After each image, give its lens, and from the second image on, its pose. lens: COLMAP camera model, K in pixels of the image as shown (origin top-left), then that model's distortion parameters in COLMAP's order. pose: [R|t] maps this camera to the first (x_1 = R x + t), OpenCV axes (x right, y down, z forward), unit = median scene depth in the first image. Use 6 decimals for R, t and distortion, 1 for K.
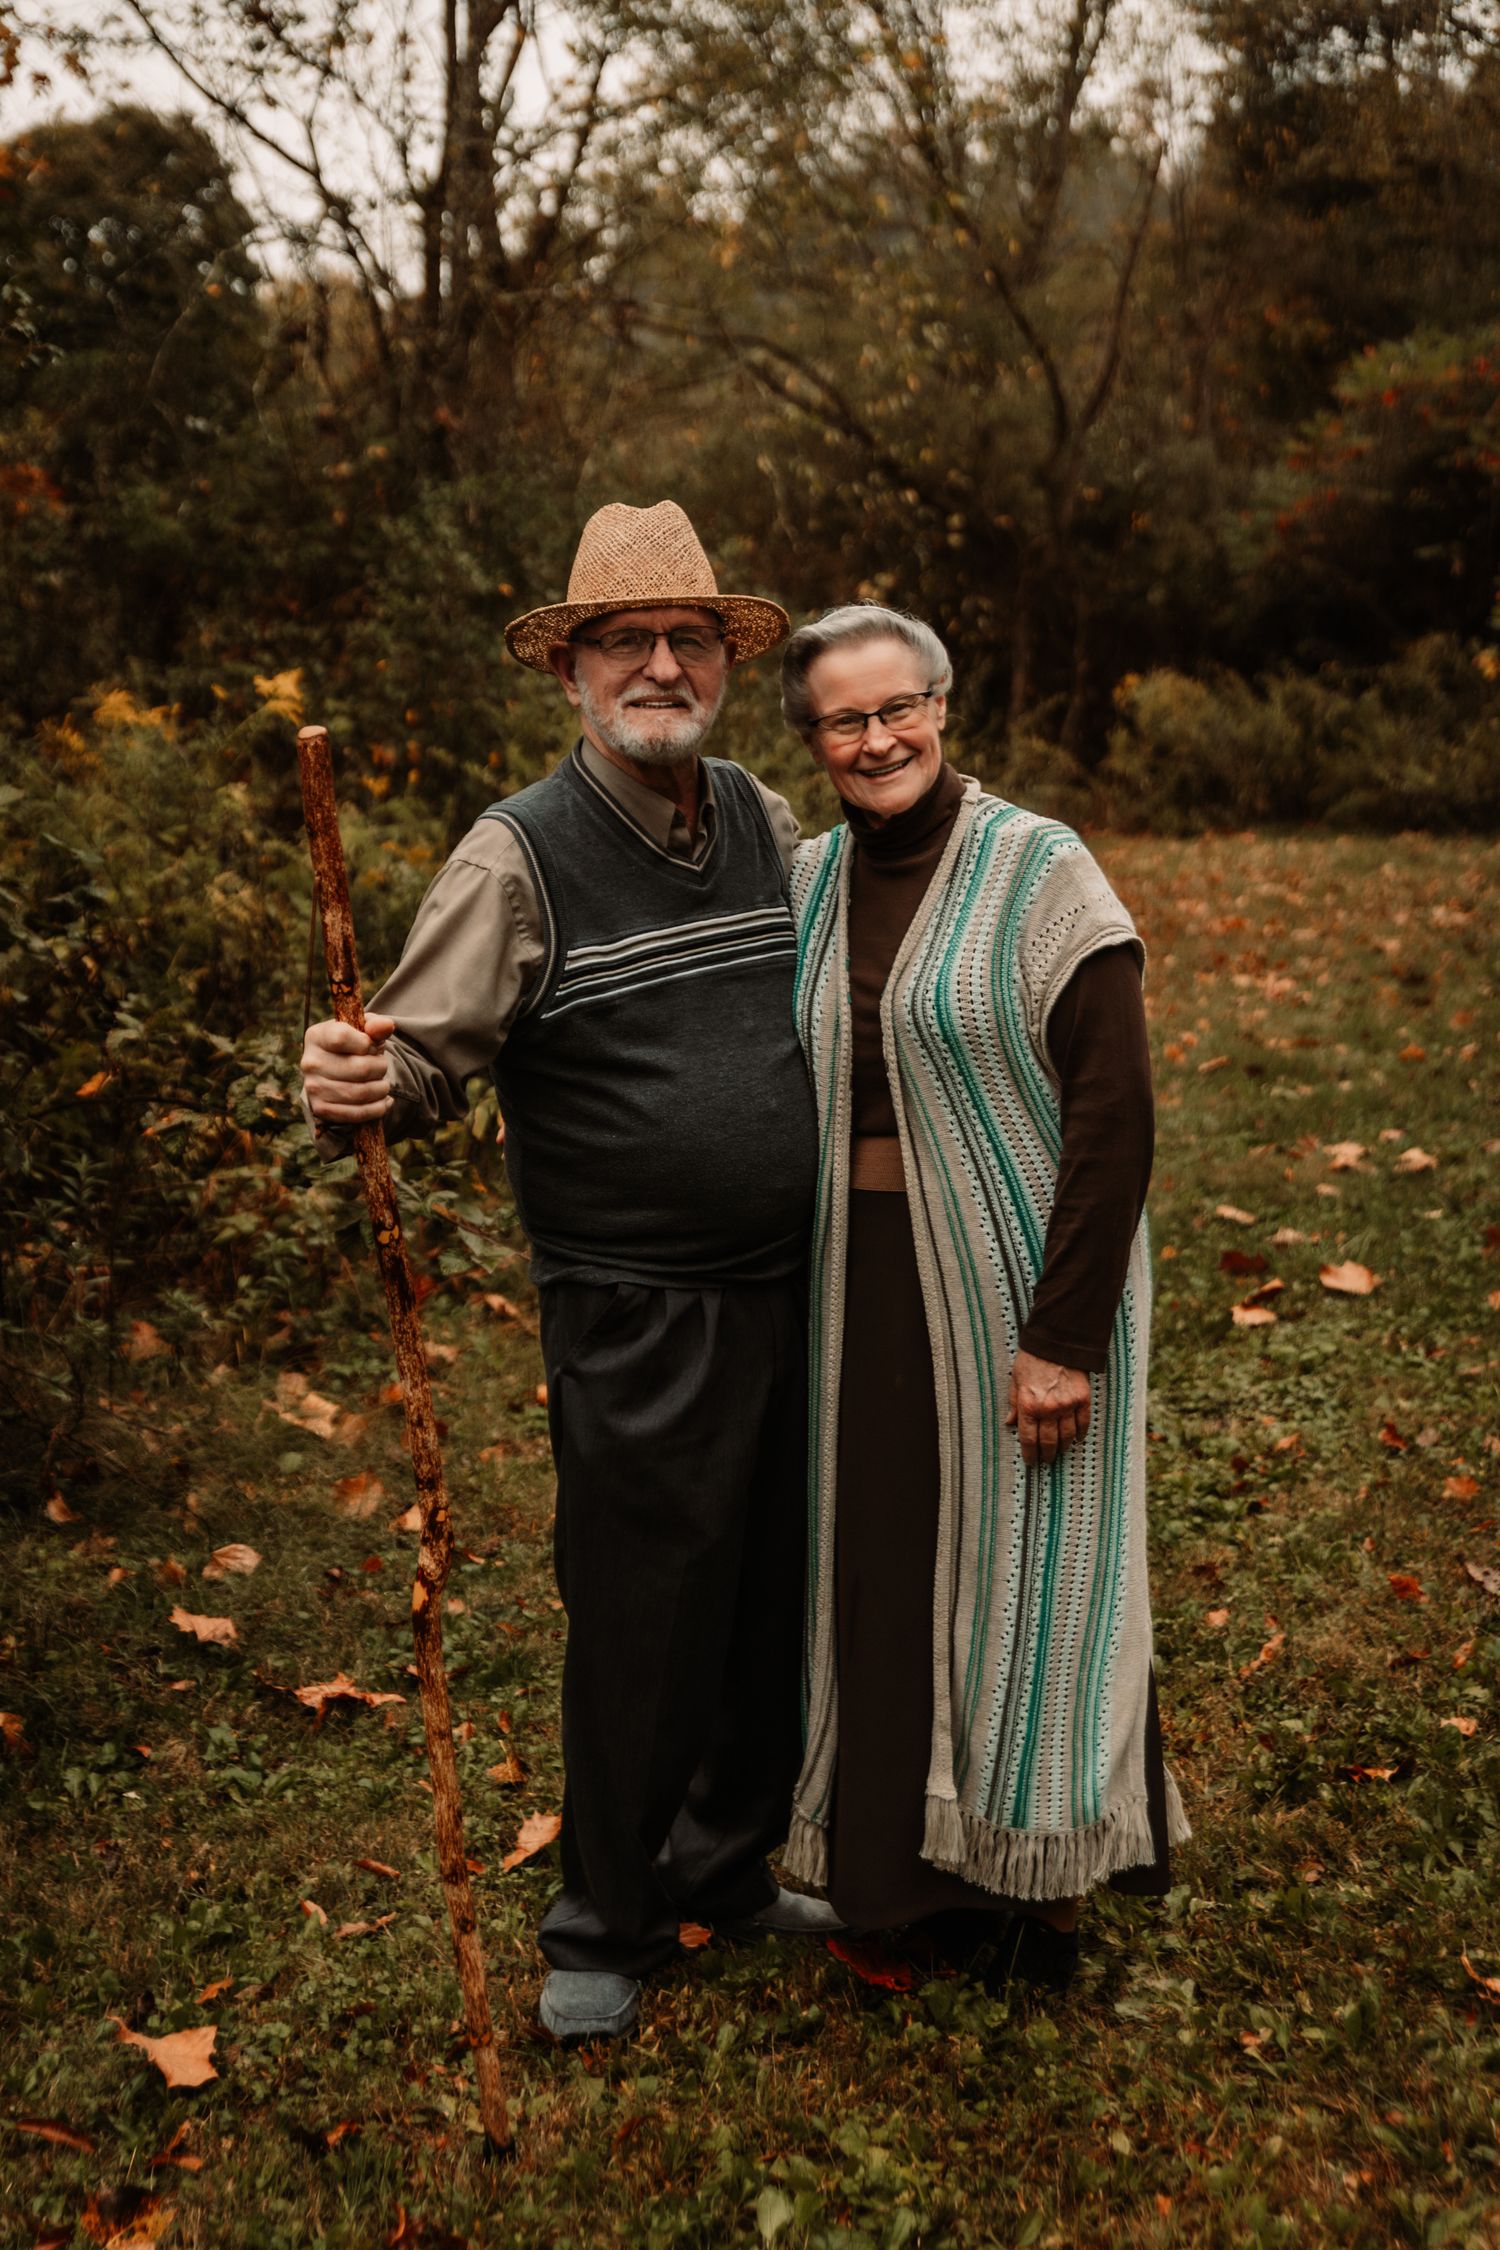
lens RADIAL K [[3255.6, 0, 637.0], [0, 3255.6, 1126.4], [0, 0, 1]] dist [-0.016412, 0.011901]
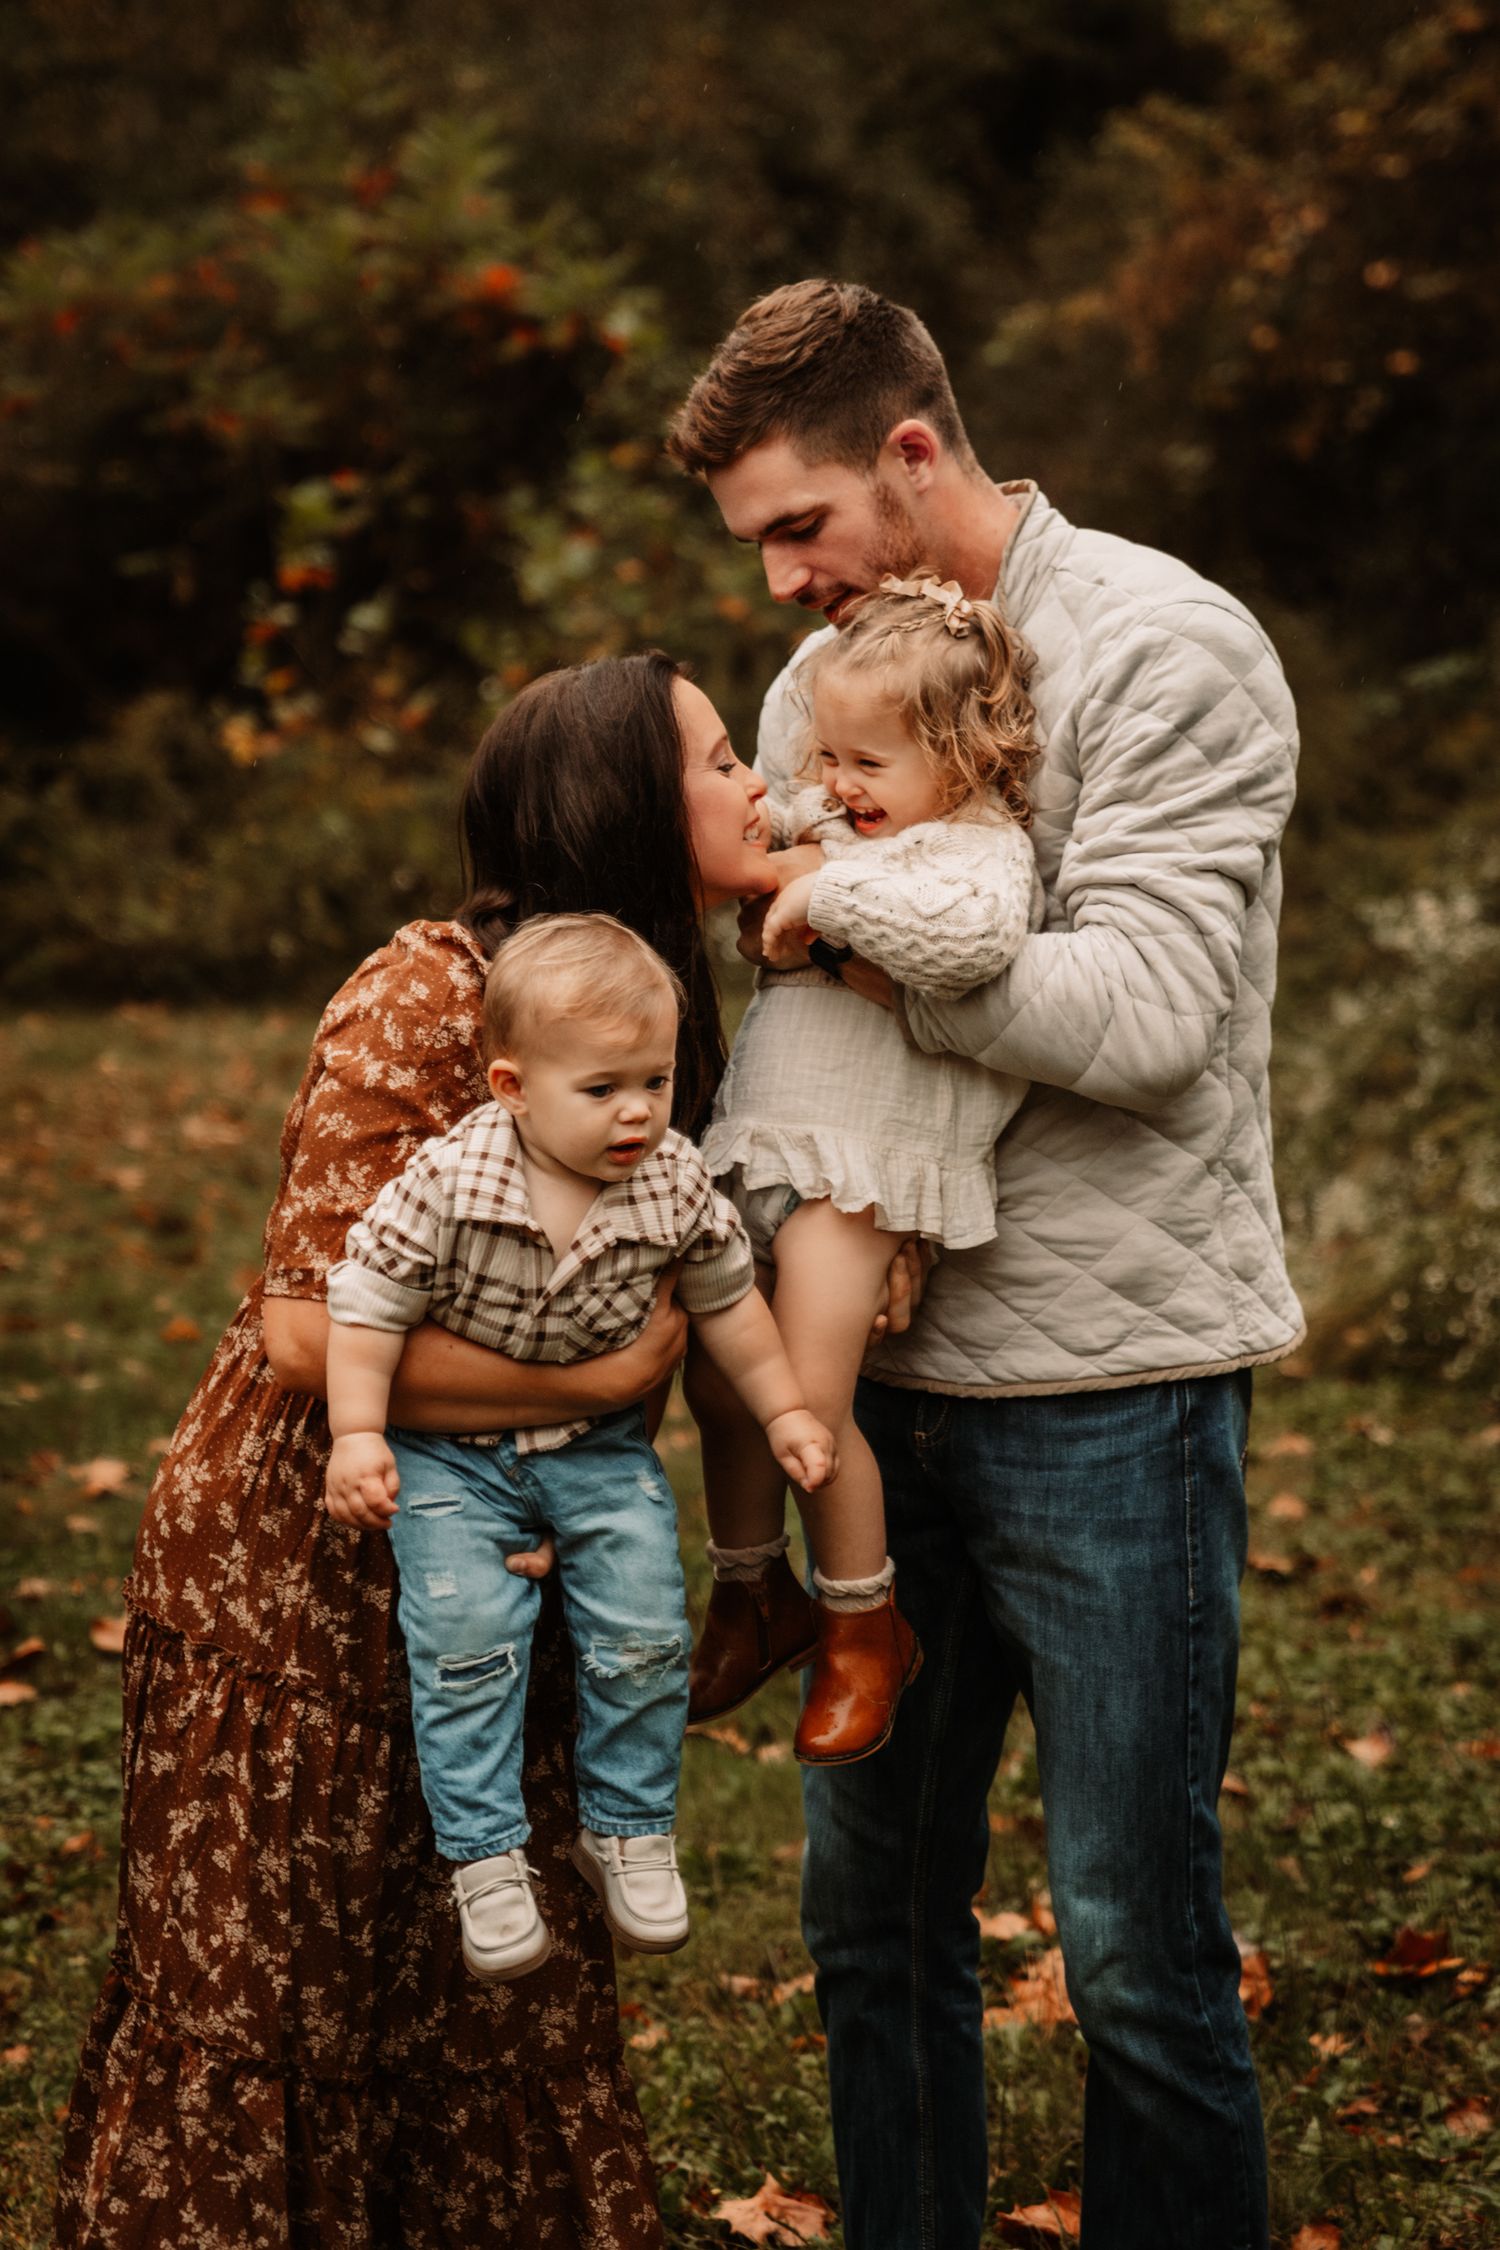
lens RADIAL K [[5675.2, 0, 750.0], [0, 5675.2, 1125.0], [0, 0, 1]] dist [-0.022637, -0.067465]
pose [[0.940181, -0.033716, 0.339003, -0.023958], [0.058078, 0.996387, -0.061973, 0.007623], [-0.335689, 0.077954, 0.938742, -0.071477]]
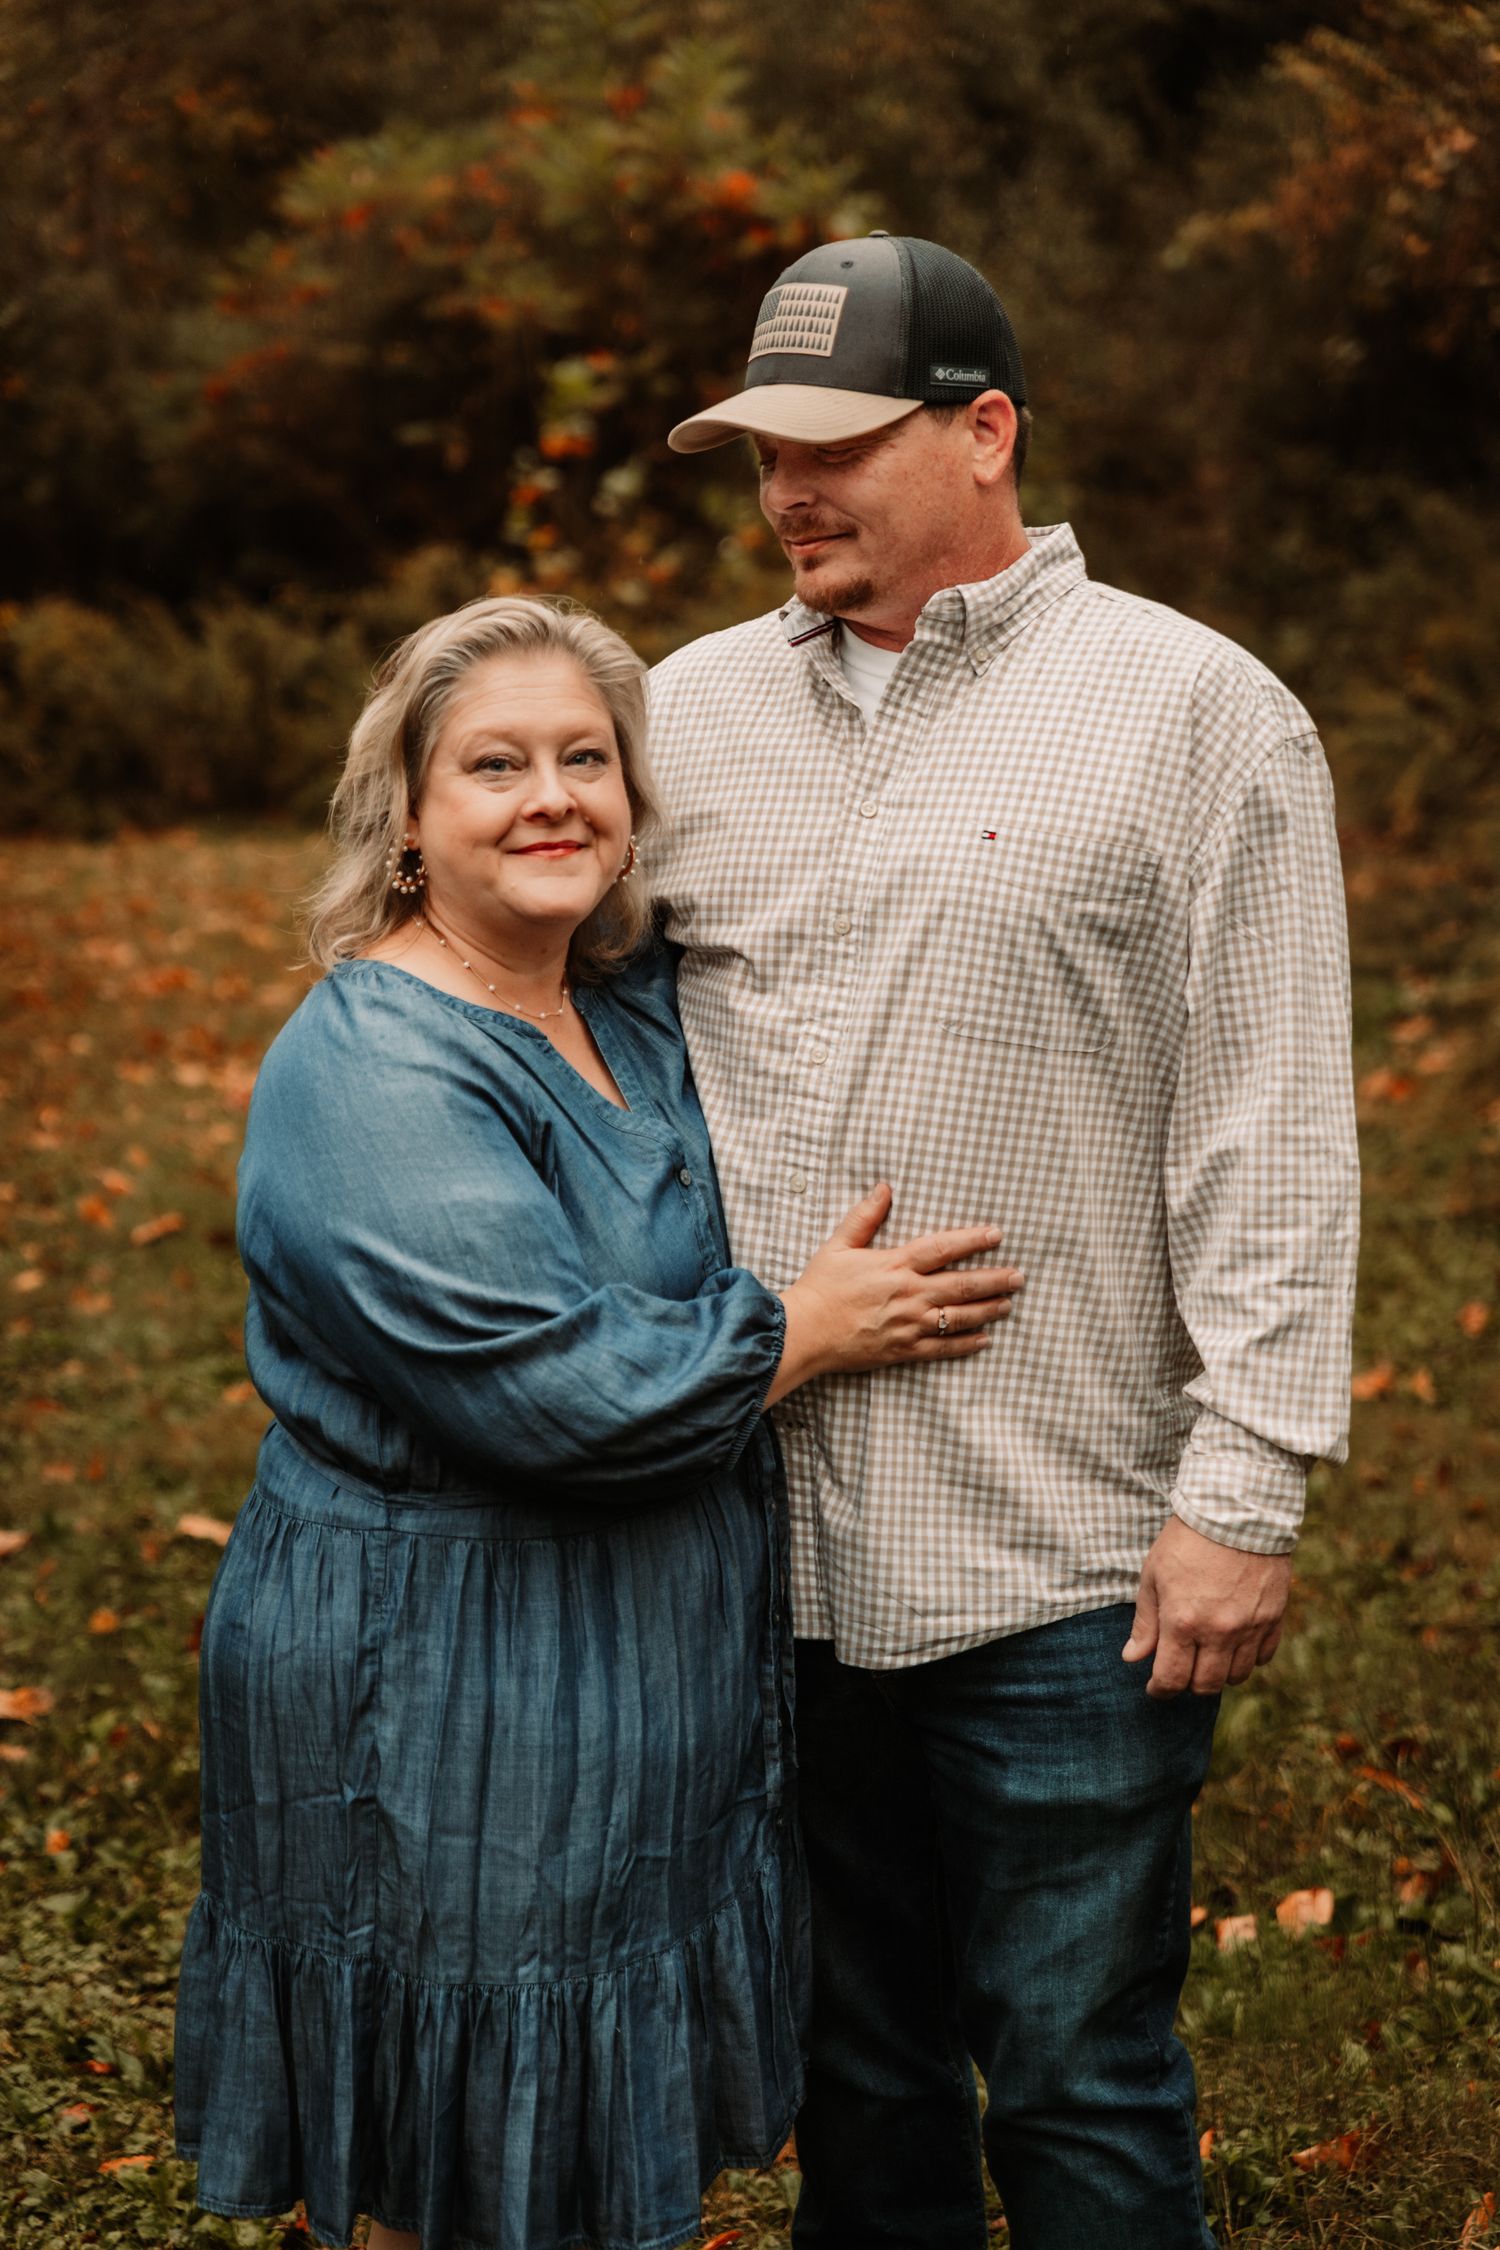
lens RADIAL K [[4291.2, 0, 702.7], [0, 4291.2, 1130.1], [0, 0, 1]] dist [0.018763, -0.512763]
pose [[0.952826, -0.034197, 0.301586, 0.013957], [0.038064, 0.999251, -0.006952, -0.015471], [-0.301122, 0.018103, 0.953414, 0.088405]]
